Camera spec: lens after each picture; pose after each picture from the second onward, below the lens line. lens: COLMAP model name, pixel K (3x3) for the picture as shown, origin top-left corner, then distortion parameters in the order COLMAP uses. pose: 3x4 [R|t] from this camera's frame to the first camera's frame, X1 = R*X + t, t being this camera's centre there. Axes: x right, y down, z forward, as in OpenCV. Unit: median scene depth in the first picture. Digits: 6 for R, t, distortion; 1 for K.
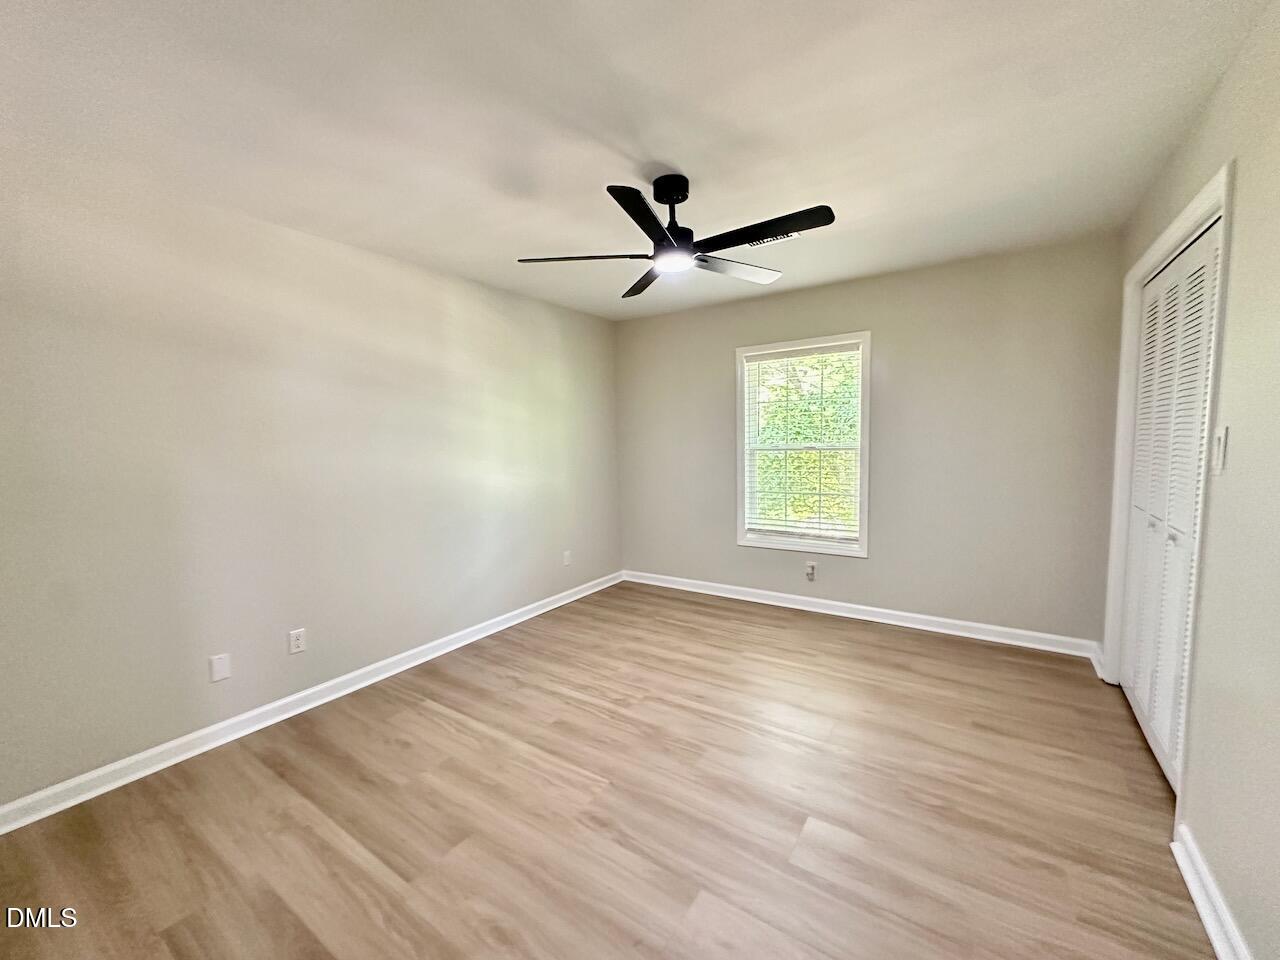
lens RADIAL K [[518.4, 0, 640.1], [0, 518.4, 481.2], [0, 0, 1]] dist [-0.007634, 0.001616]
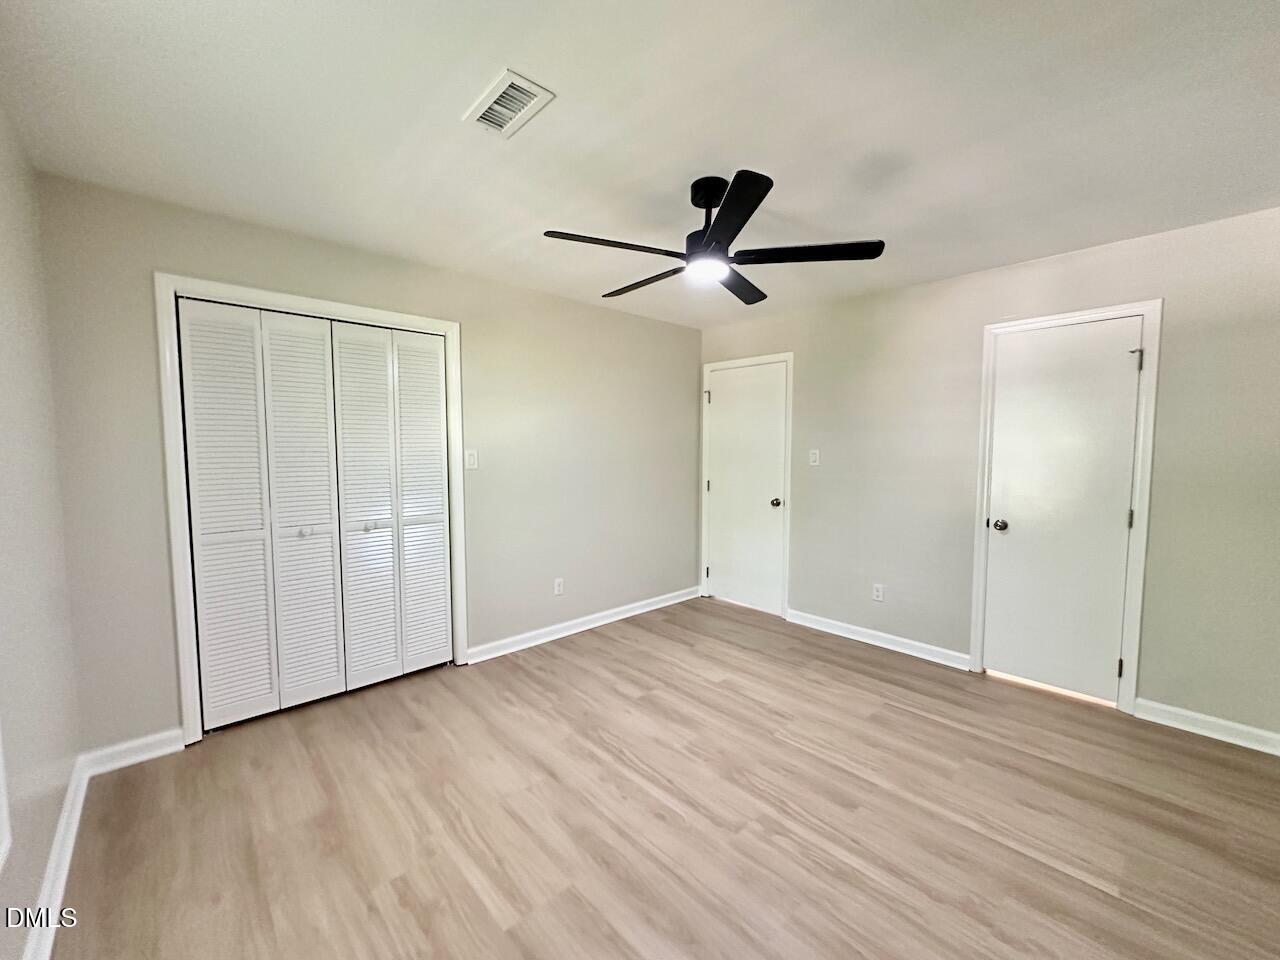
lens RADIAL K [[518.4, 0, 639.8], [0, 518.4, 480.3], [0, 0, 1]] dist [-0.007634, 0.001616]
pose [[-0.975062, 0.007331, 0.221812, -0.019272], [0.041213, 0.988051, 0.148513, -0.160751], [-0.218073, 0.153951, -0.963713, 1.770640]]
